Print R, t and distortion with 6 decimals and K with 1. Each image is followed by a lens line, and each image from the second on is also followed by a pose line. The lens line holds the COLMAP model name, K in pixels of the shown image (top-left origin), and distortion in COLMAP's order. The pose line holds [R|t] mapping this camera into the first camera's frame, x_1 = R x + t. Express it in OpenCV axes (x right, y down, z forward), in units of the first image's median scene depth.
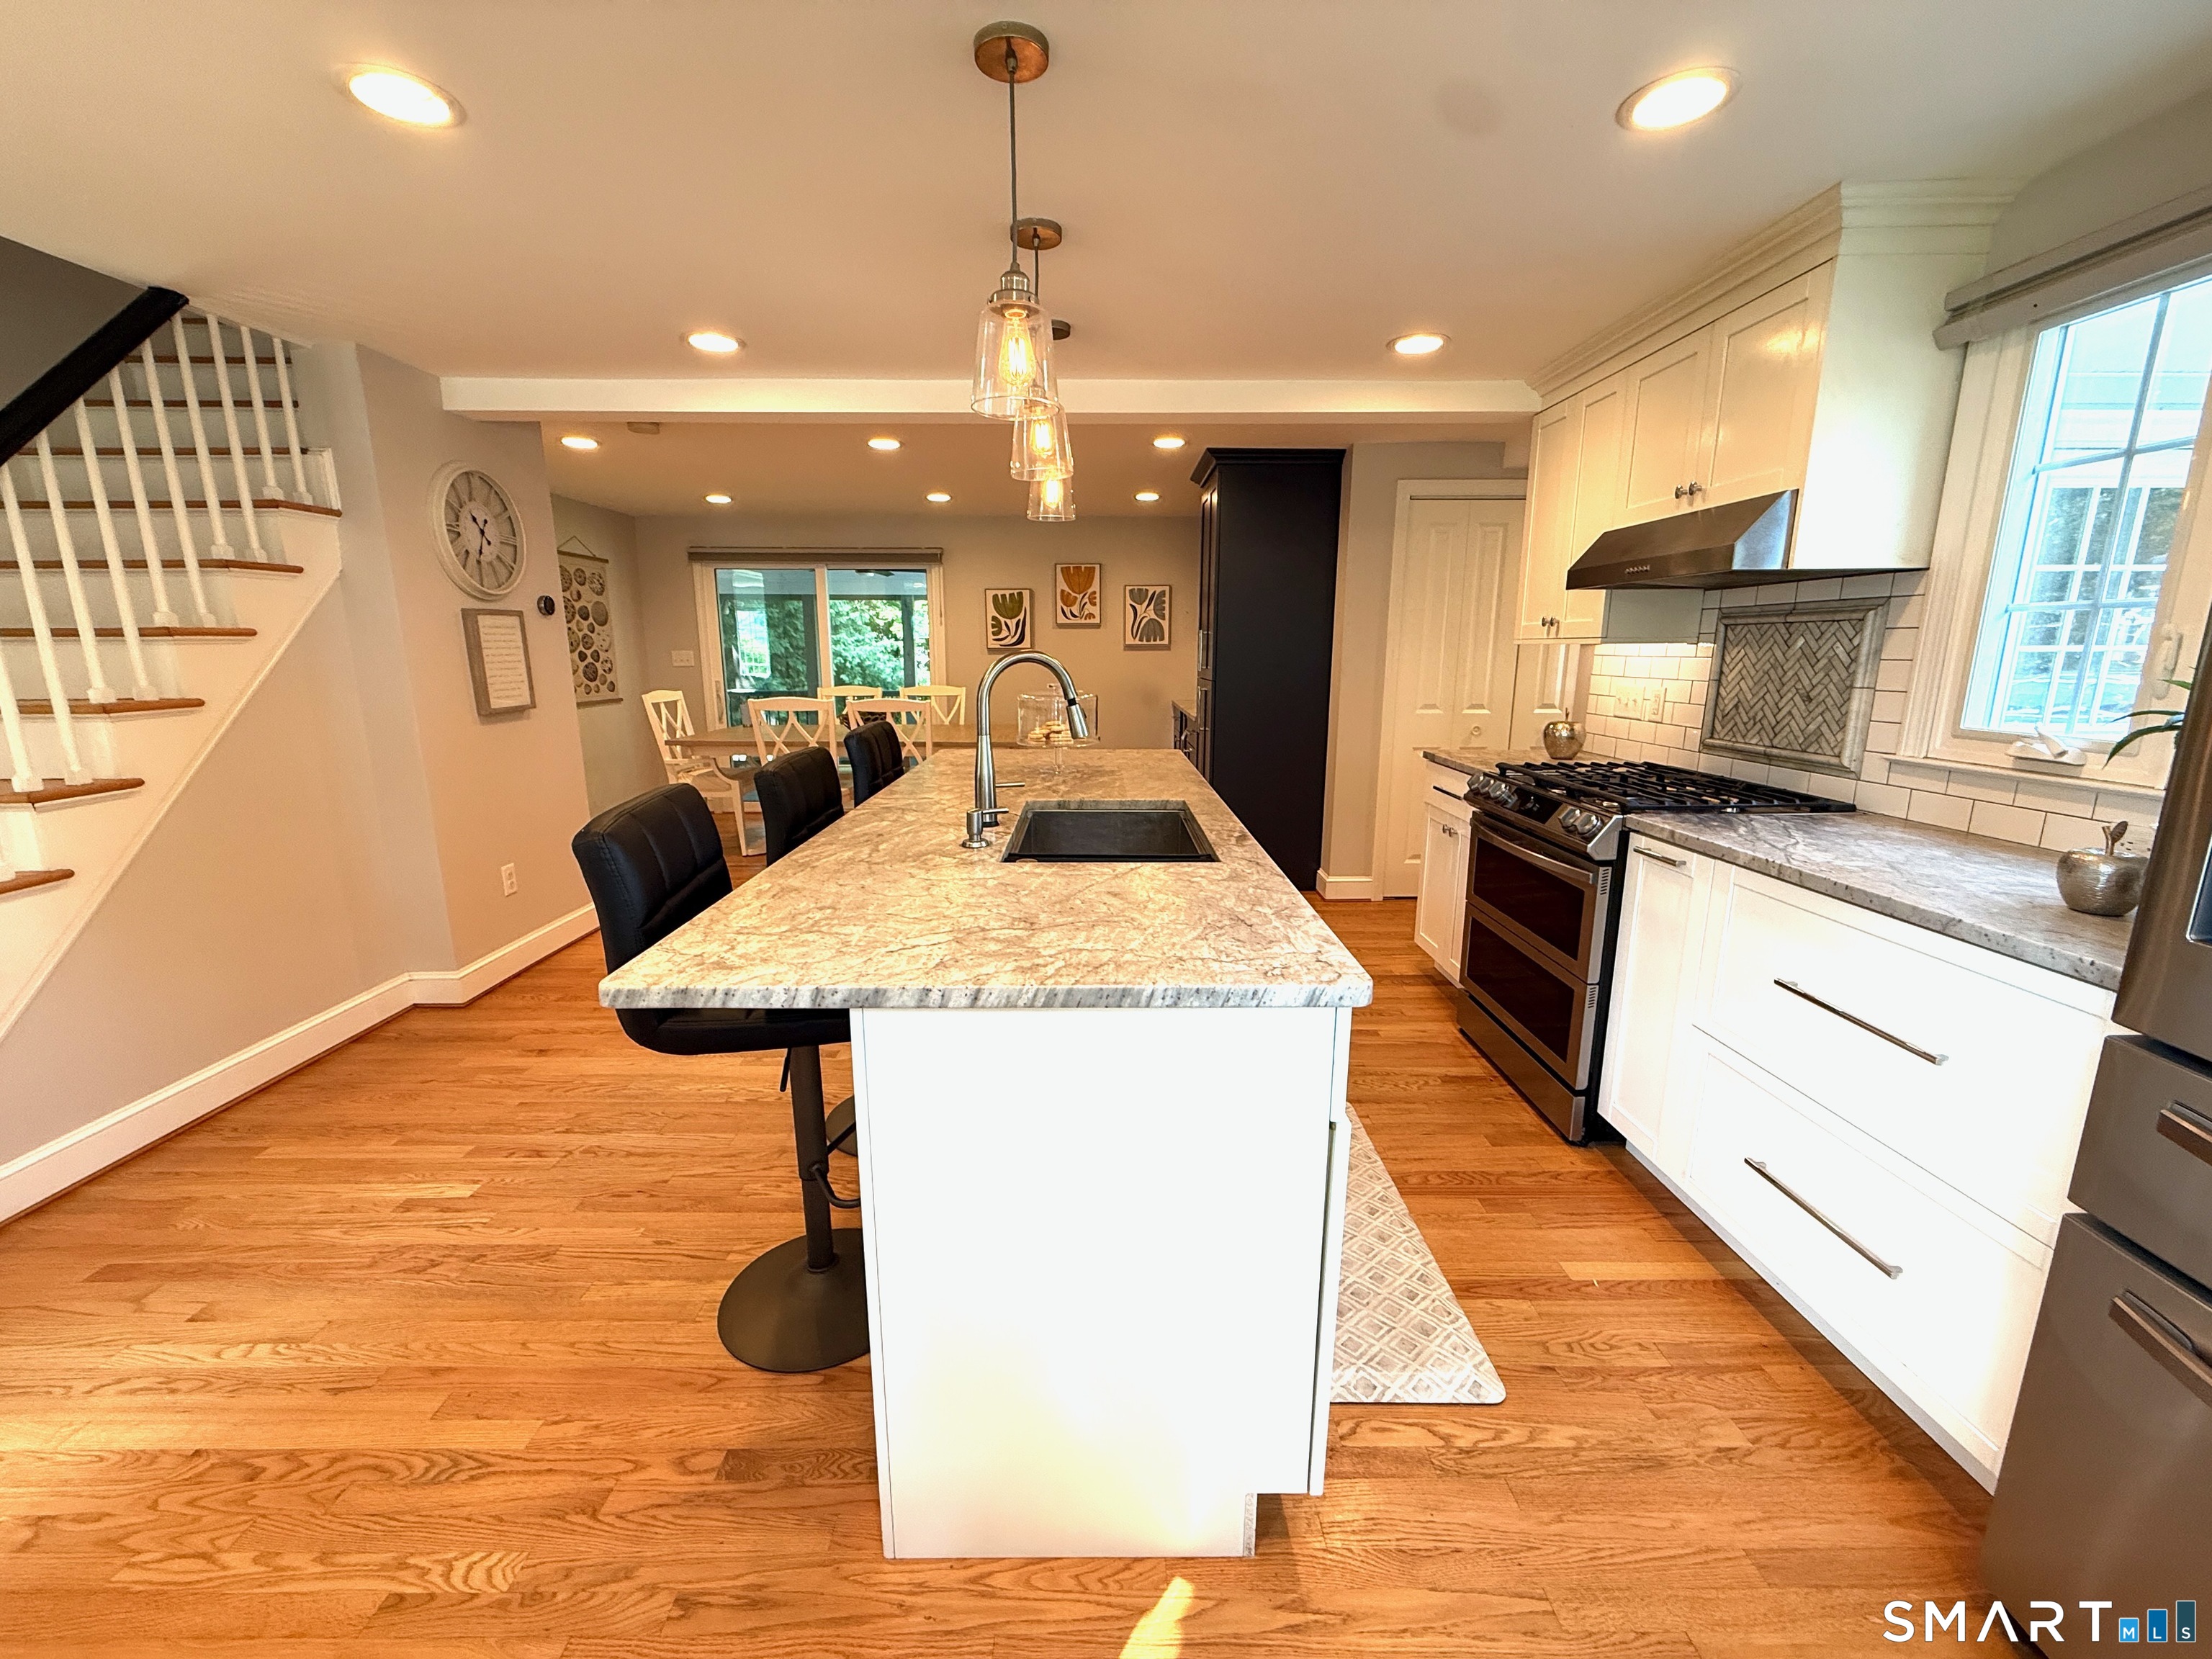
lens RADIAL K [[883.8, 0, 1113.7], [0, 883.8, 829.0], [0, 0, 1]] dist [-0.000819, -0.000074]
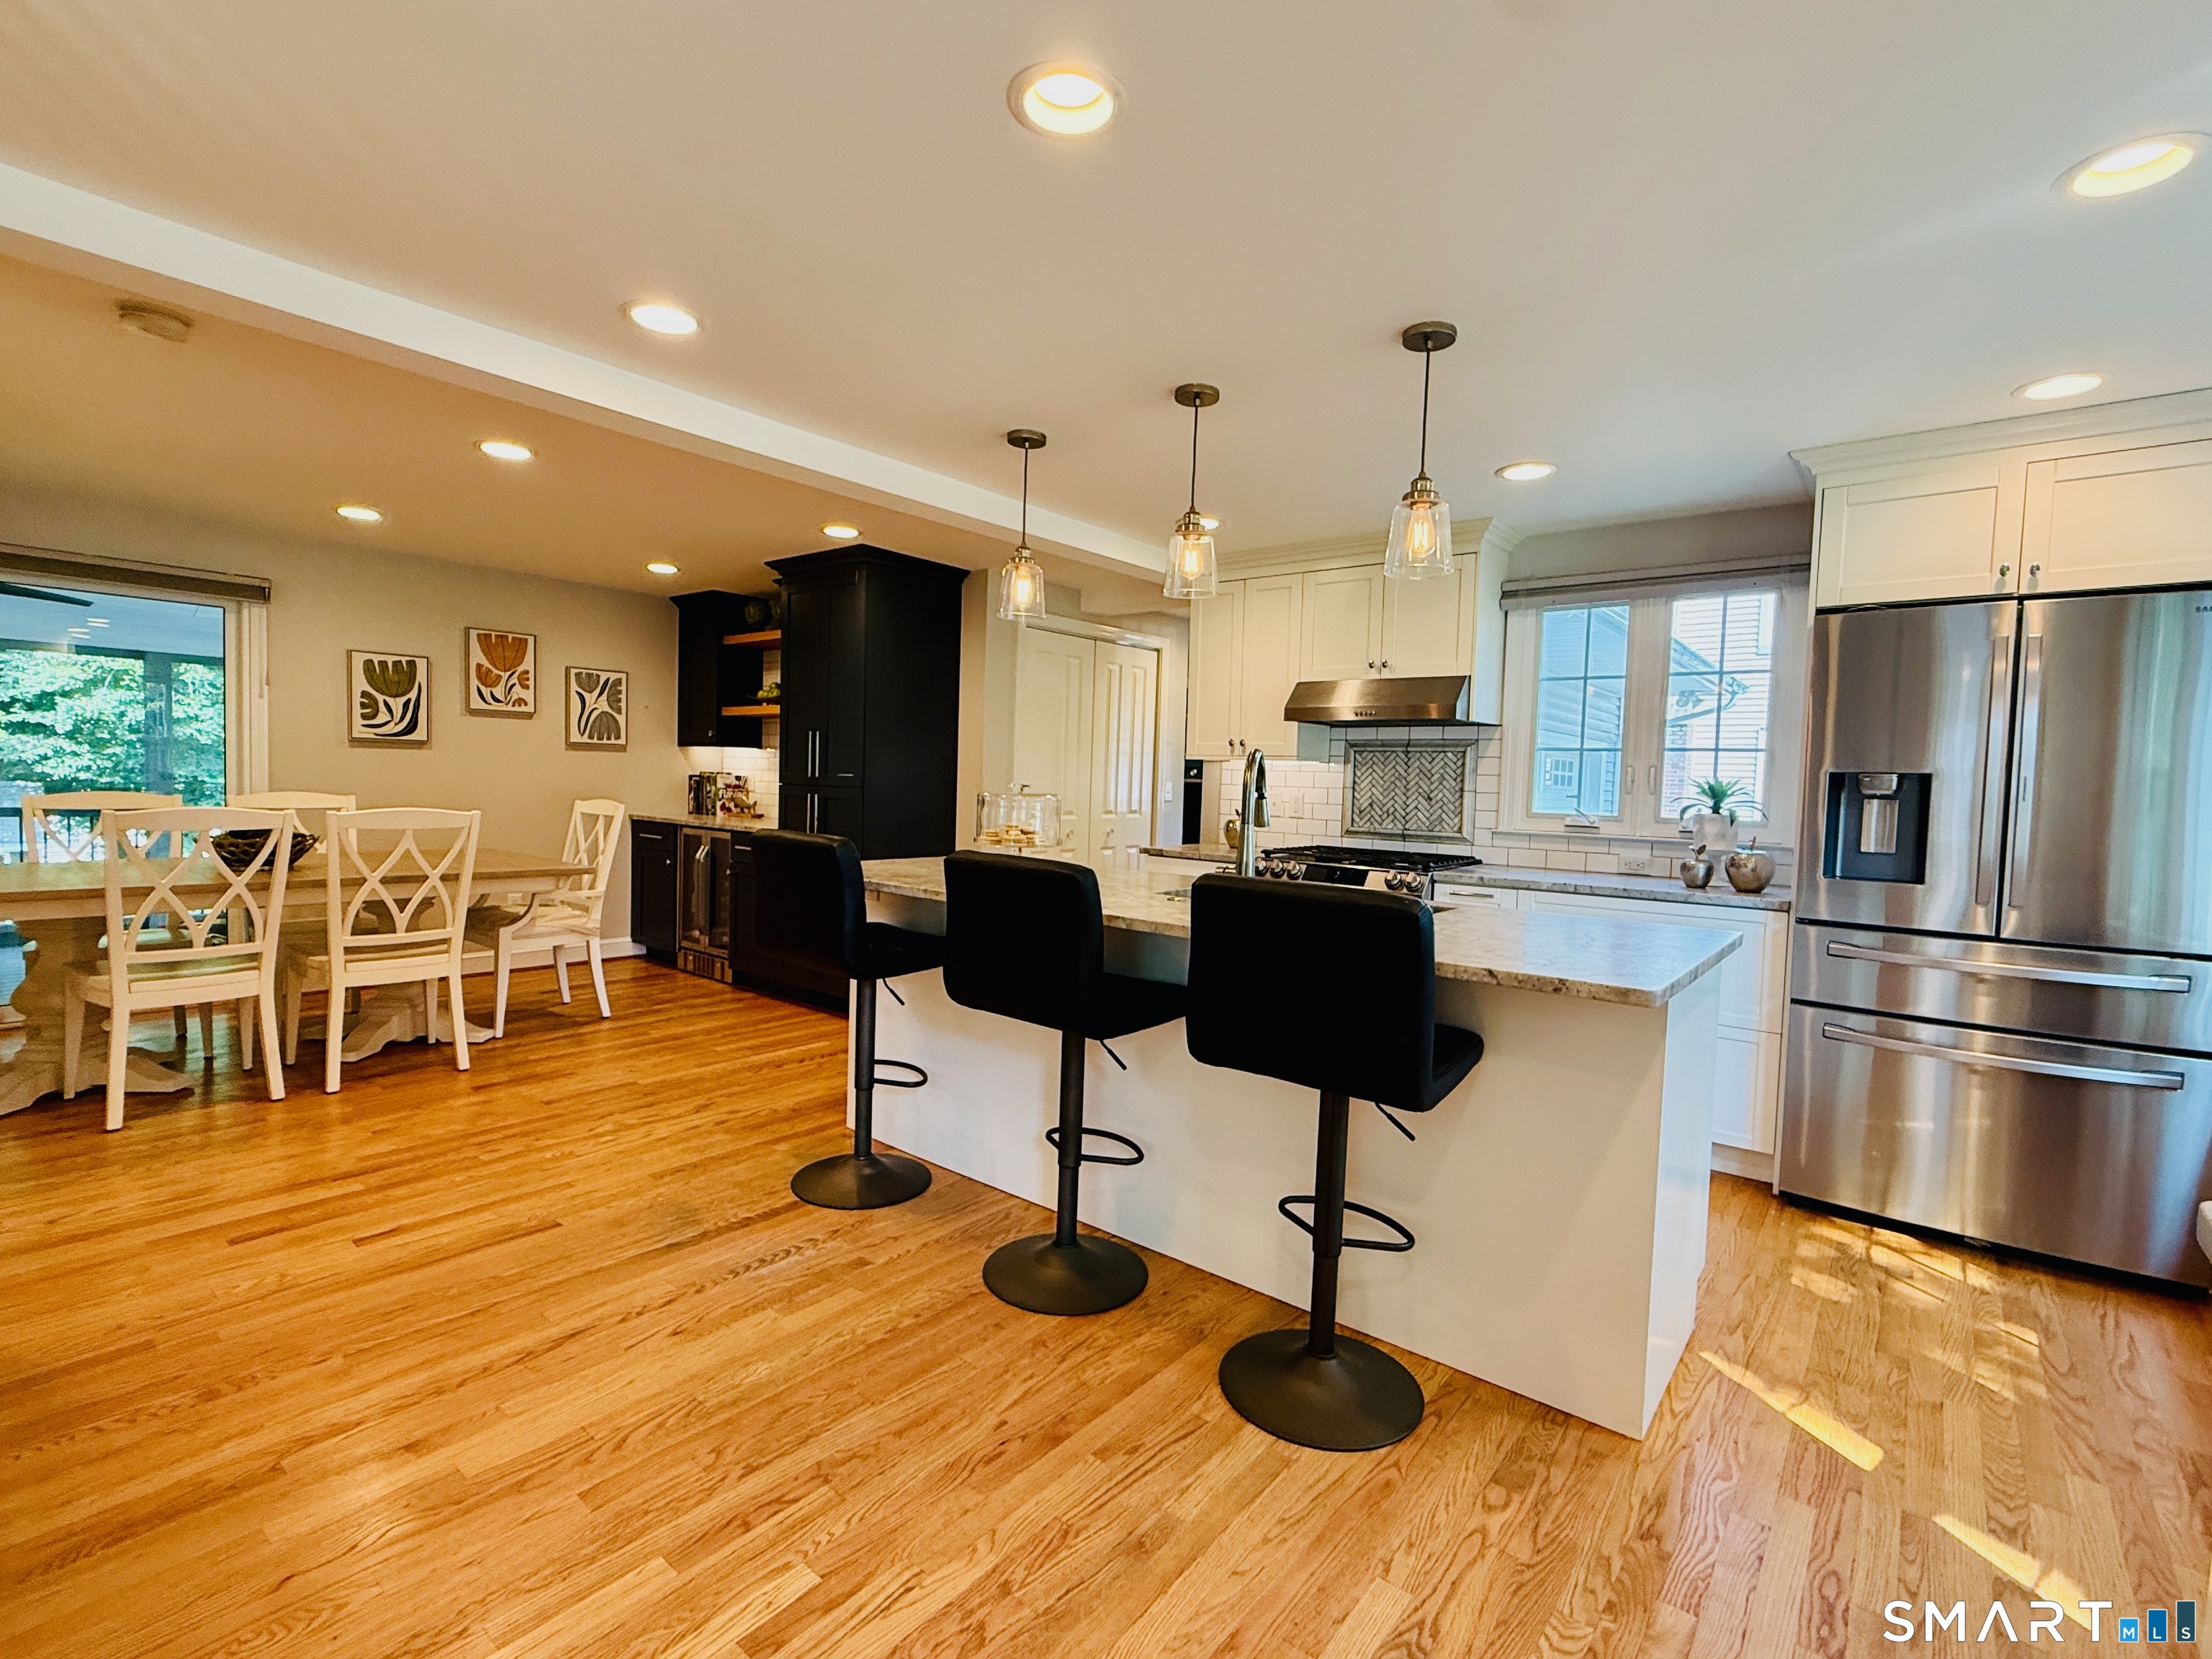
lens RADIAL K [[1017.7, 0, 1108.0], [0, 1017.7, 818.9], [0, 0, 1]] dist [0.000669, -0.000207]
pose [[0.635884, -0.012003, 0.771691, -0.491376], [0.125488, 0.988182, -0.088033, -0.009736], [-0.761515, 0.152817, 0.629875, 0.135370]]
